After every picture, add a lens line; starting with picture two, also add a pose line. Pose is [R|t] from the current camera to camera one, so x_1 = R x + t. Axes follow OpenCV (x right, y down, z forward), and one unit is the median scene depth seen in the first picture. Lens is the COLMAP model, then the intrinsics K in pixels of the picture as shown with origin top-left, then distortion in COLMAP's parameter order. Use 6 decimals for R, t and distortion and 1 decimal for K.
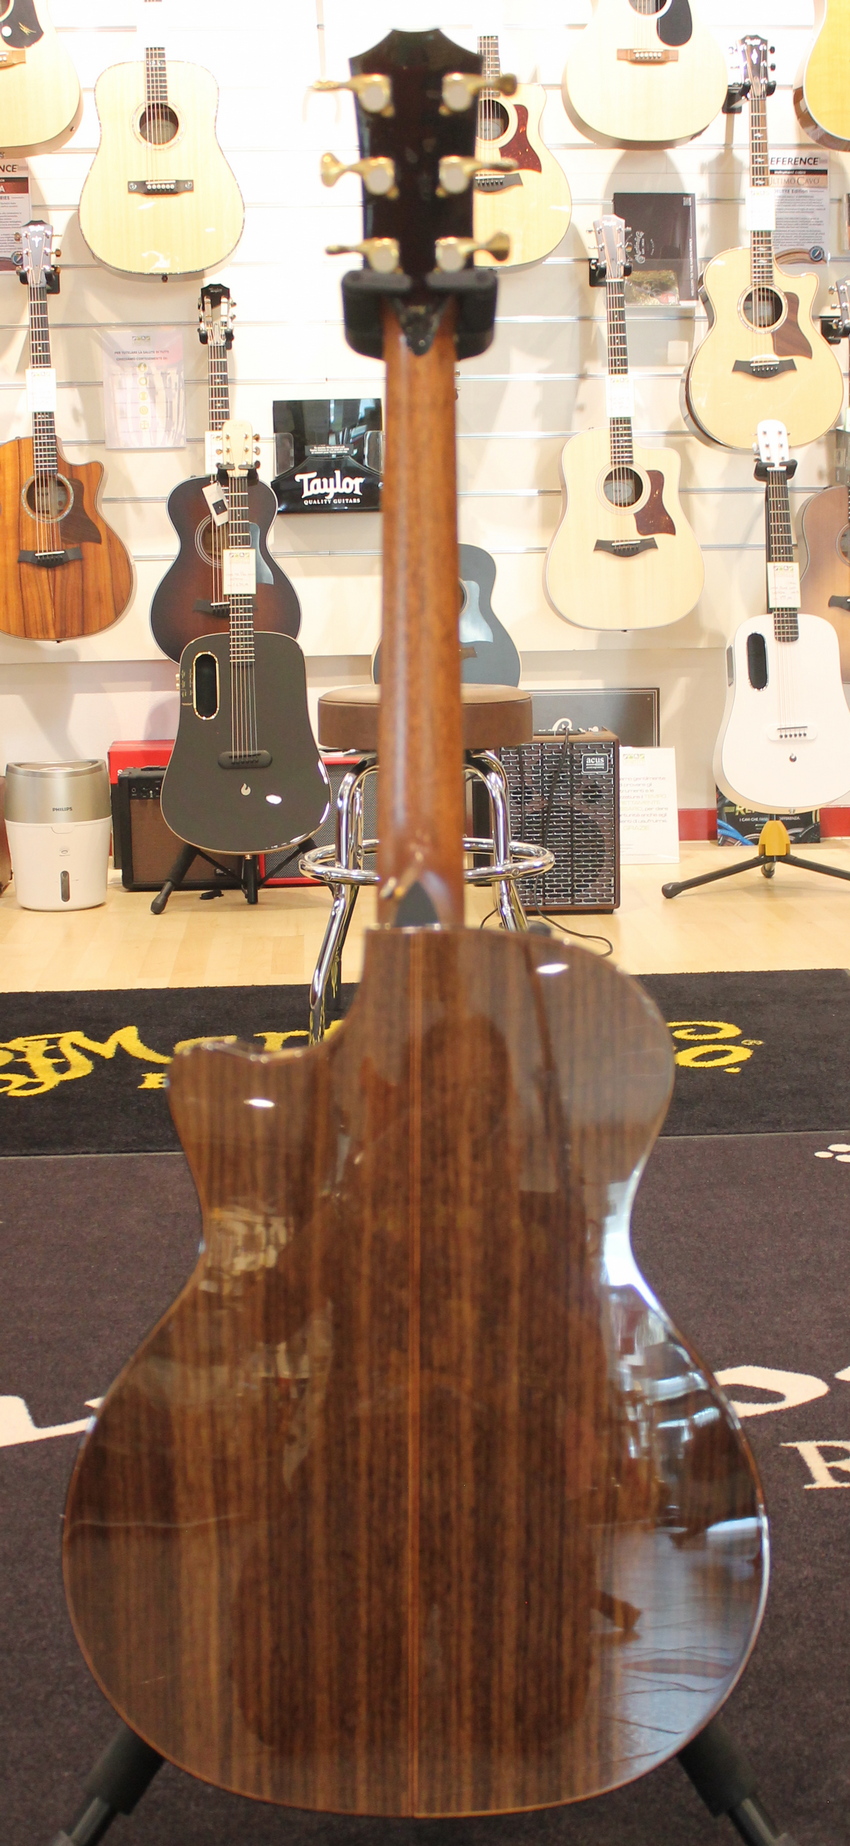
lens RADIAL K [[2028.9, 0, 425.0], [0, 2028.9, 923.0], [0, 0, 1]] dist [-0.089394, -0.003359]
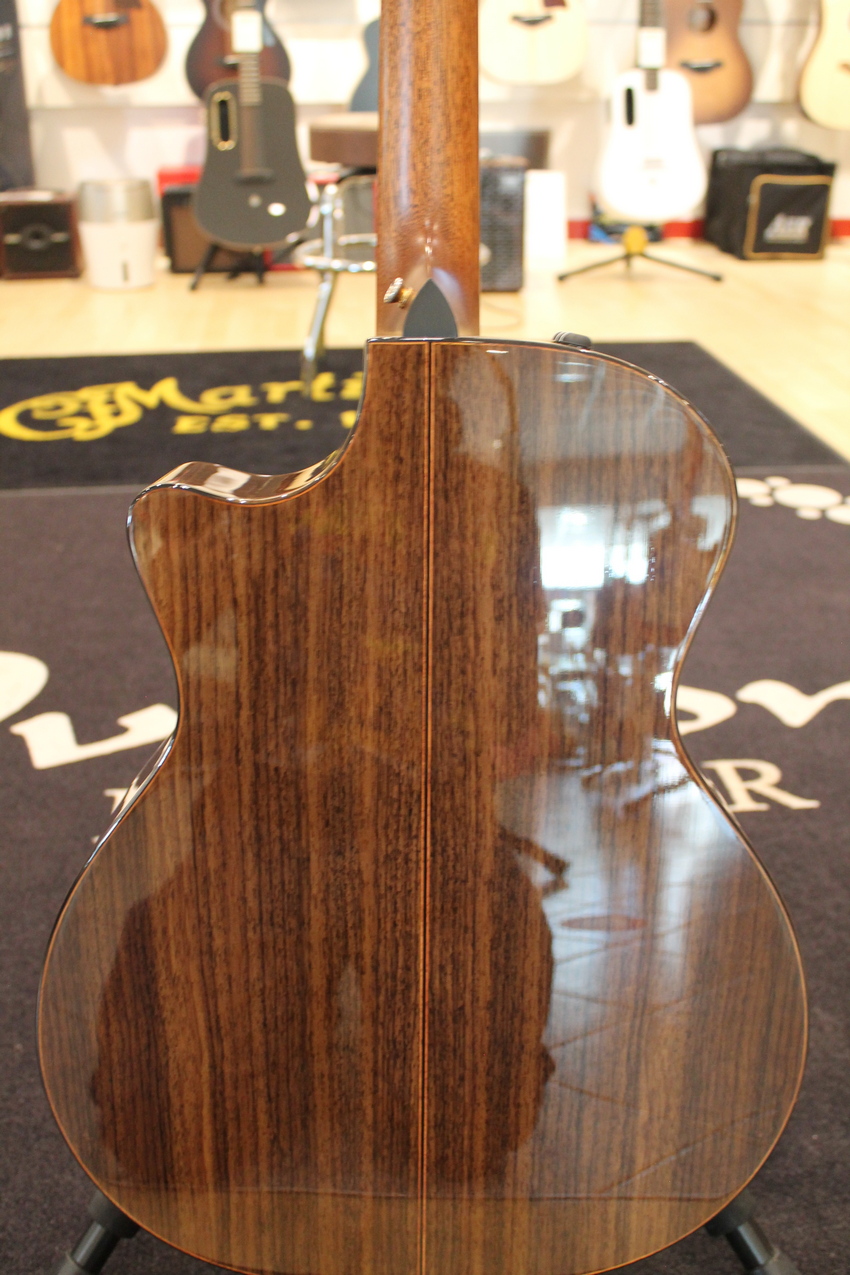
lens RADIAL K [[1320.3, 0, 425.0], [0, 1320.3, 637.5], [0, 0, 1]] dist [-0.122188, 0.145885]
pose [[0.999407, -0.000810, 0.034411, -0.025058], [-0.007890, 0.967712, 0.251936, -0.015150], [-0.033504, -0.252058, 0.967132, 0.471388]]
